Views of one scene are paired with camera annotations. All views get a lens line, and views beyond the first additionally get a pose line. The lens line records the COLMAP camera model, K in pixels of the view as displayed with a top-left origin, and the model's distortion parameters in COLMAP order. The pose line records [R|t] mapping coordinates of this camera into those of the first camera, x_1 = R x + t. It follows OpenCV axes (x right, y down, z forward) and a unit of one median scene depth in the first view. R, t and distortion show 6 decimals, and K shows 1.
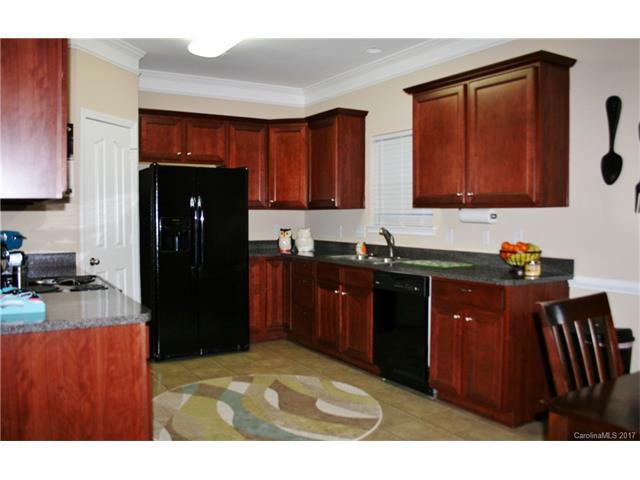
lens RADIAL K [[551.9, 0, 322.6], [0, 551.9, 240.0], [0, 0, 1]] dist [-0.096382, 0.046354]
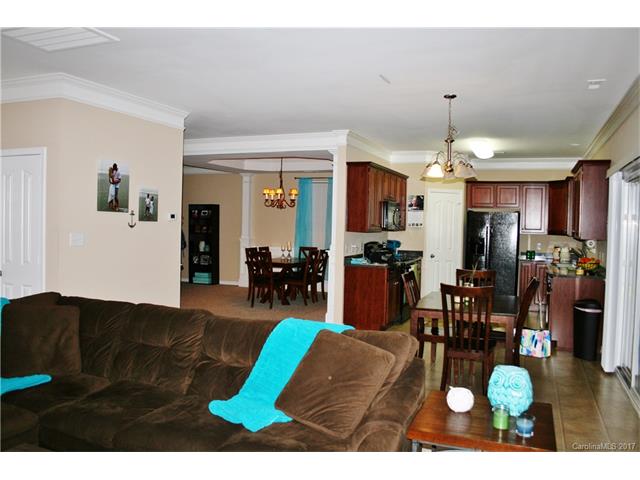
lens RADIAL K [[551.9, 0, 326.0], [0, 551.9, 238.3], [0, 0, 1]] dist [-0.096382, 0.046354]
pose [[0.599605, 0.039388, -0.799326, 0.908434], [-0.058123, 0.998294, 0.005592, -0.015272], [0.798182, 0.043106, 0.600872, -0.575571]]
